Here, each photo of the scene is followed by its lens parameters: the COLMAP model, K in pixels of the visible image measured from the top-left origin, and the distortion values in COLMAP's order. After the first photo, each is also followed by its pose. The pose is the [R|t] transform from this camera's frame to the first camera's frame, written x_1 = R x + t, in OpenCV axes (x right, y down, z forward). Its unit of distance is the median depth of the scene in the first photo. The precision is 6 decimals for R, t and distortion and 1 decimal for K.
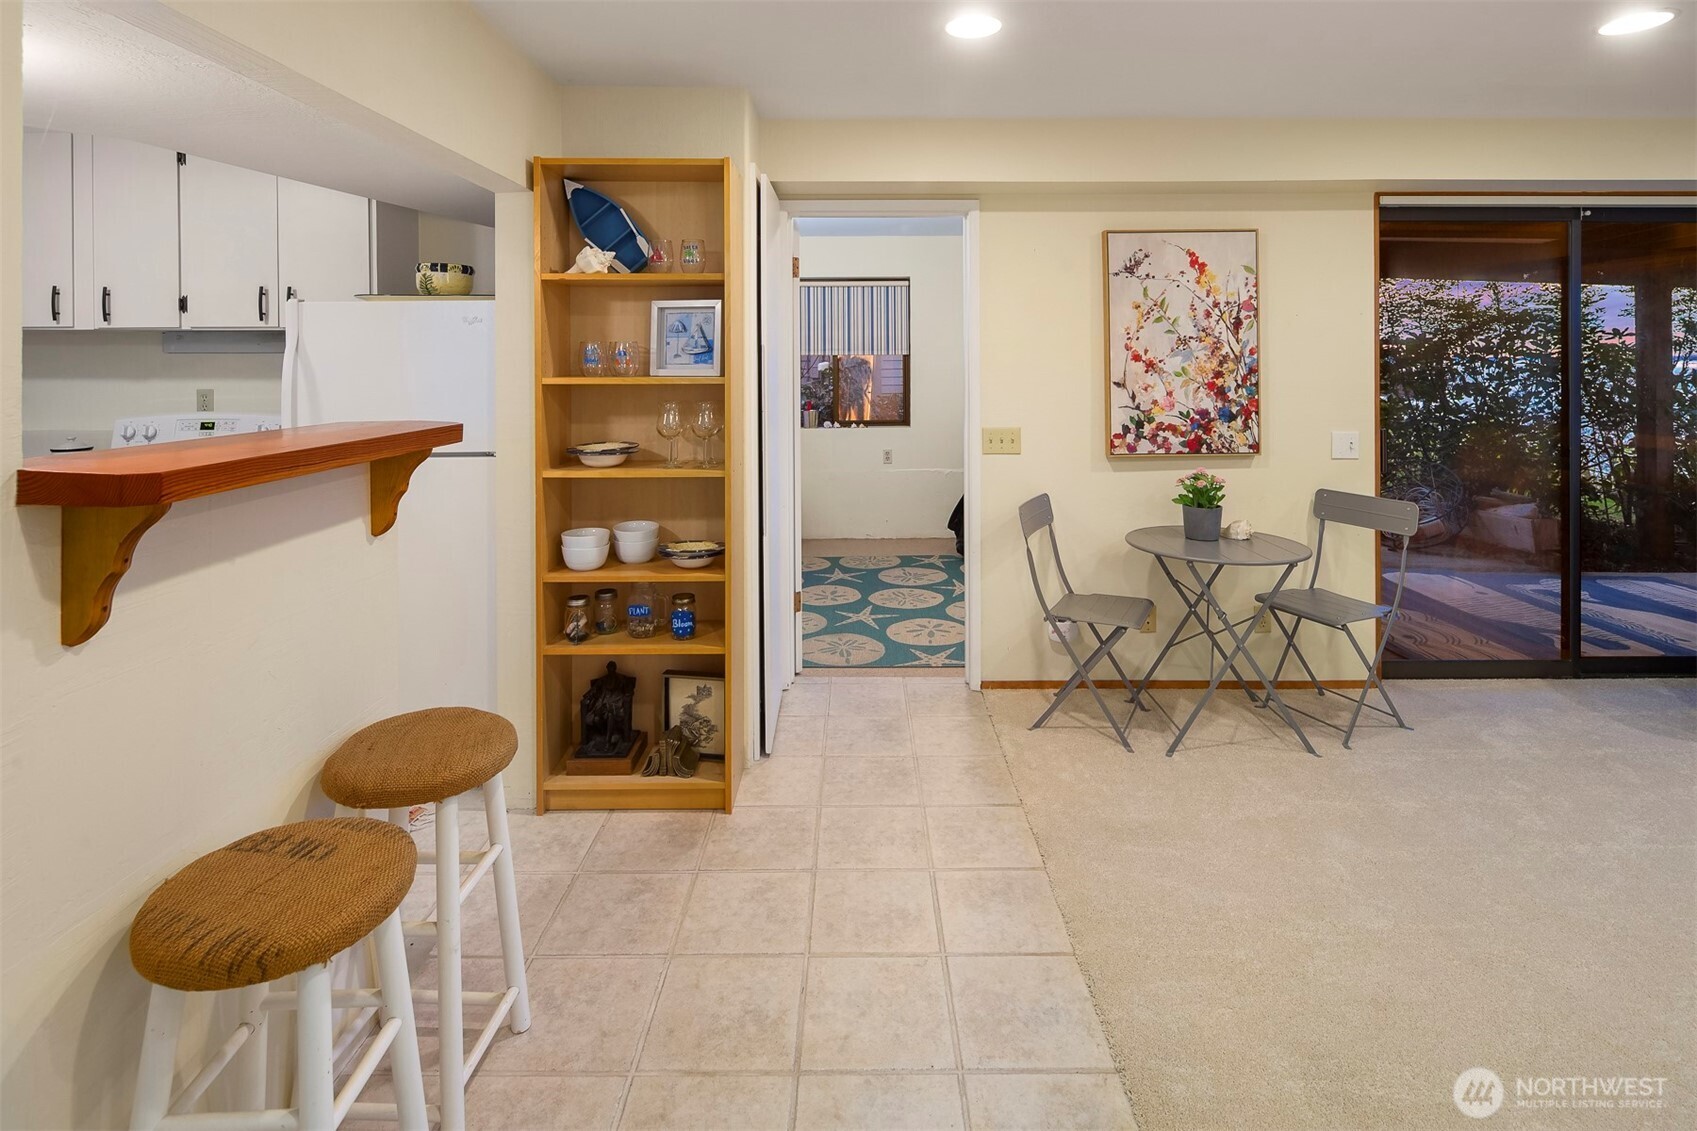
lens RADIAL K [[837.0, 0, 853.4], [0, 837.0, 353.0], [0, 0, 1]] dist [0.000639, -0.001012]
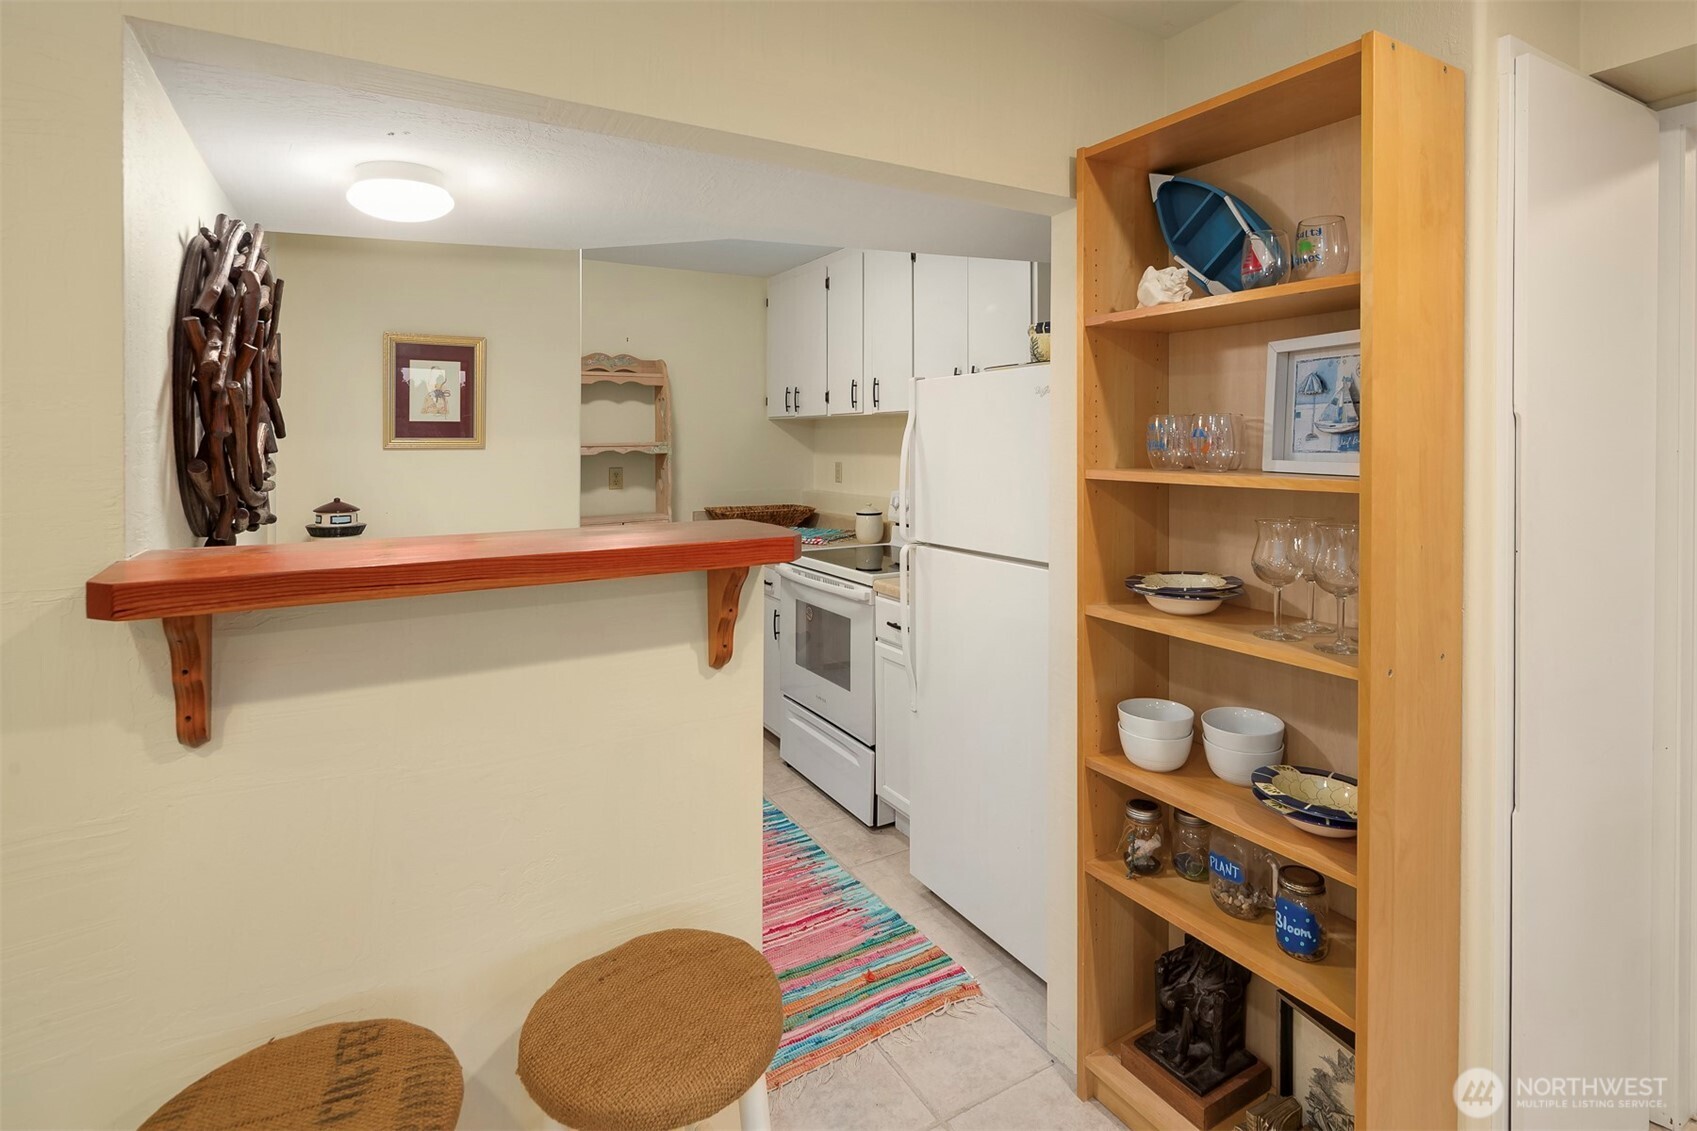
lens RADIAL K [[817.9, 0, 891.3], [0, 817.9, 444.1], [0, 0, 1]] dist [-0.003195, -0.000401]
pose [[0.522942, 0.006663, -0.852342, 0.111043], [0.006722, 0.999906, 0.011941, -0.000226], [0.852342, -0.011974, 0.522848, 0.497973]]
